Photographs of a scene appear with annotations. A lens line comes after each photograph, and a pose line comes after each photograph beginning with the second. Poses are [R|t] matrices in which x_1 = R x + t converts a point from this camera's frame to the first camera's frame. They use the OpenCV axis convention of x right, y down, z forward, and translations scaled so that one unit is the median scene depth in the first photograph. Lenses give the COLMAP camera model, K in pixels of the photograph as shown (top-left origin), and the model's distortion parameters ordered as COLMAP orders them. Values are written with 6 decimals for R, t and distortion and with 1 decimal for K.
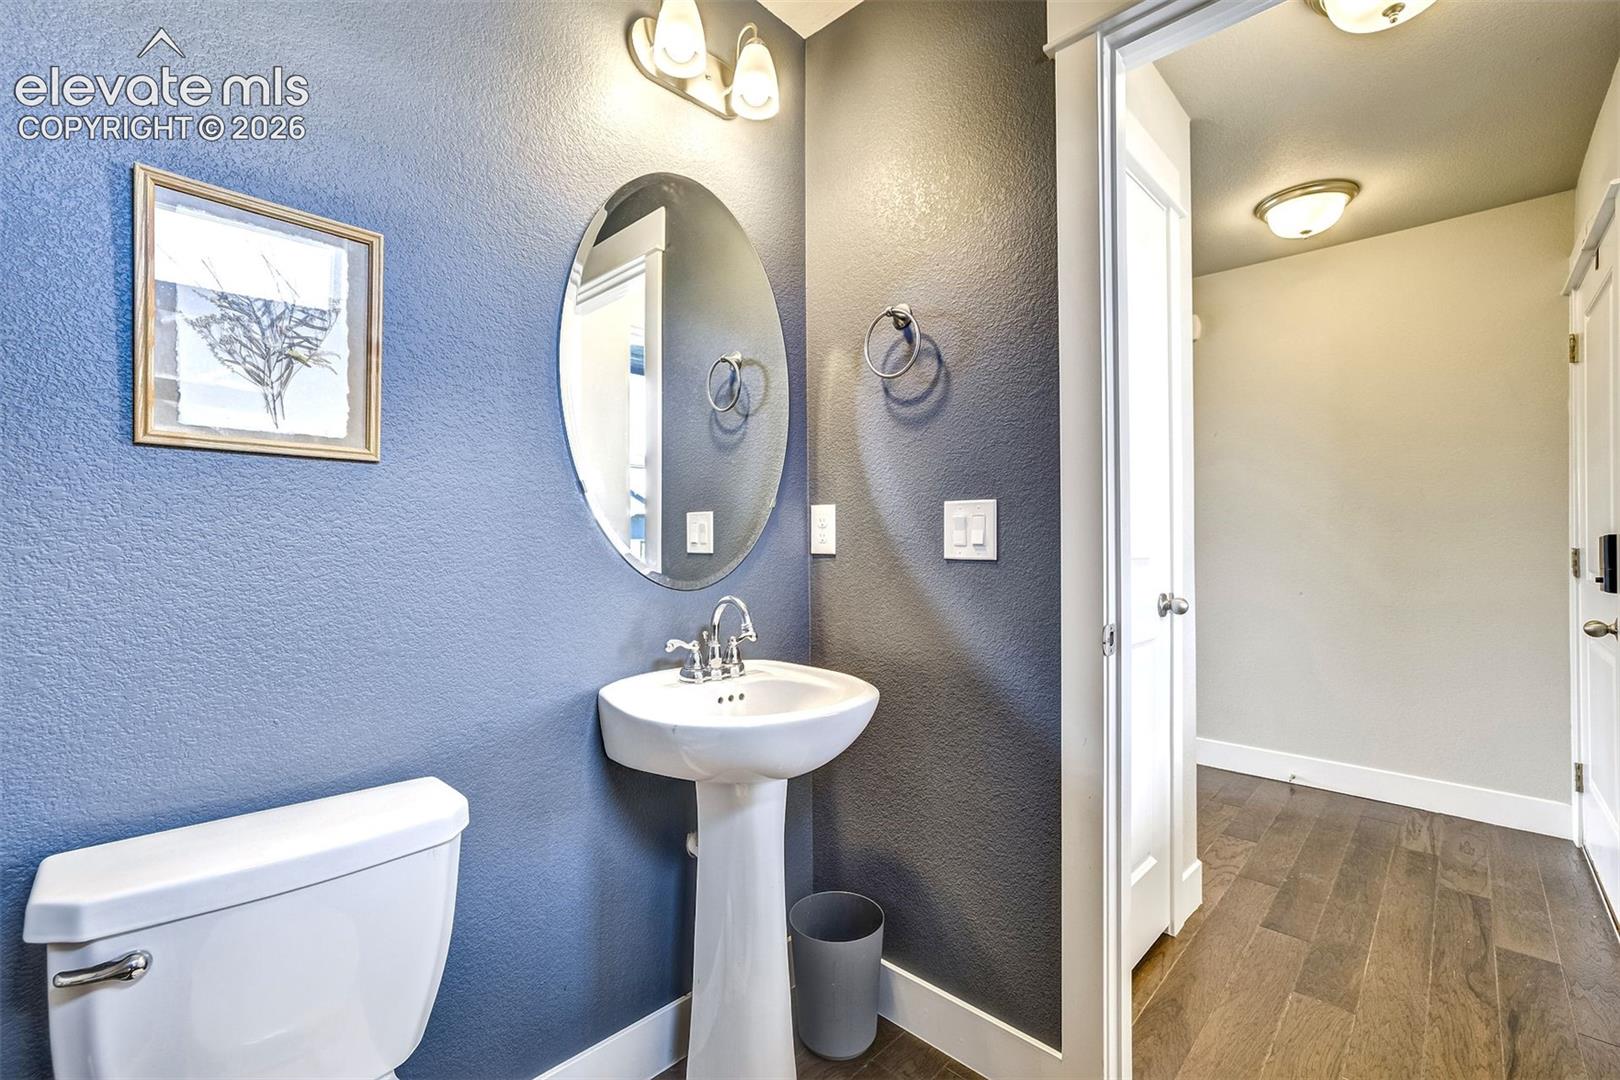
lens RADIAL K [[701.0, 0, 810.3], [0, 701.0, 541.2], [0, 0, 1]] dist [-0.030490, 0.011157]
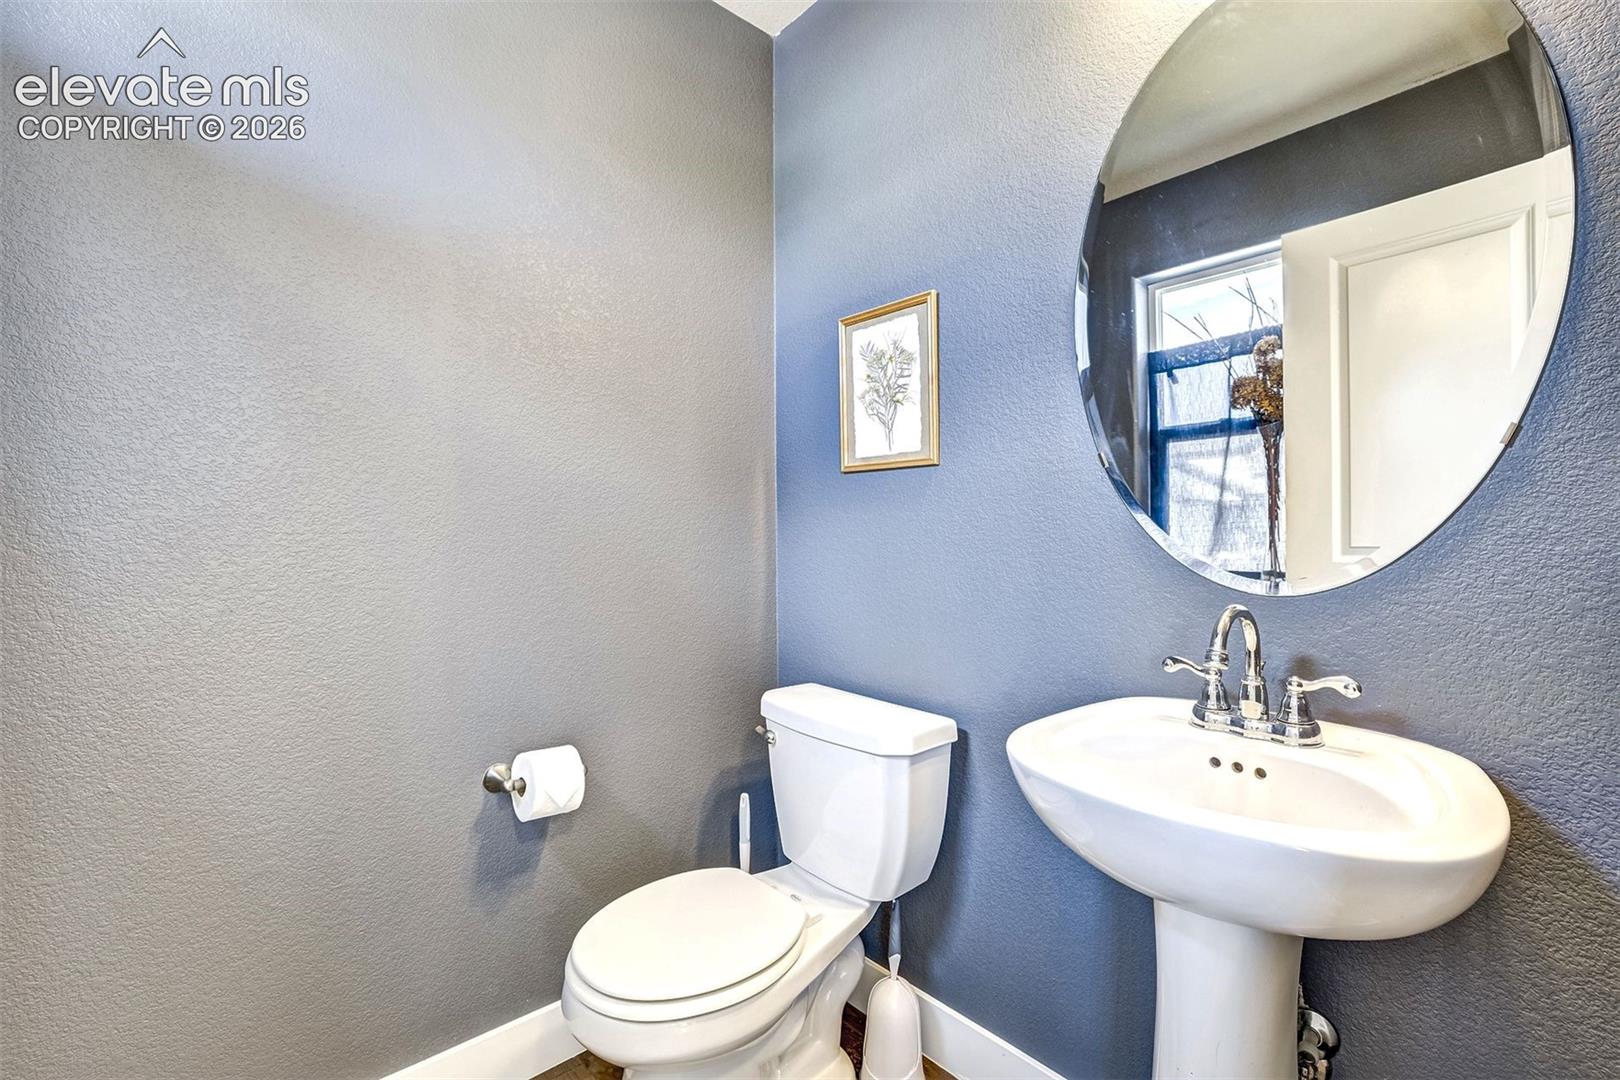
lens RADIAL K [[701.0, 0, 810.8], [0, 701.0, 535.3], [0, 0, 1]] dist [-0.030490, 0.011157]
pose [[-0.086686, -0.007340, -0.996209, 0.640220], [-0.003462, 0.999969, -0.007066, 0.026785], [0.996230, 0.002837, -0.086709, 0.798937]]
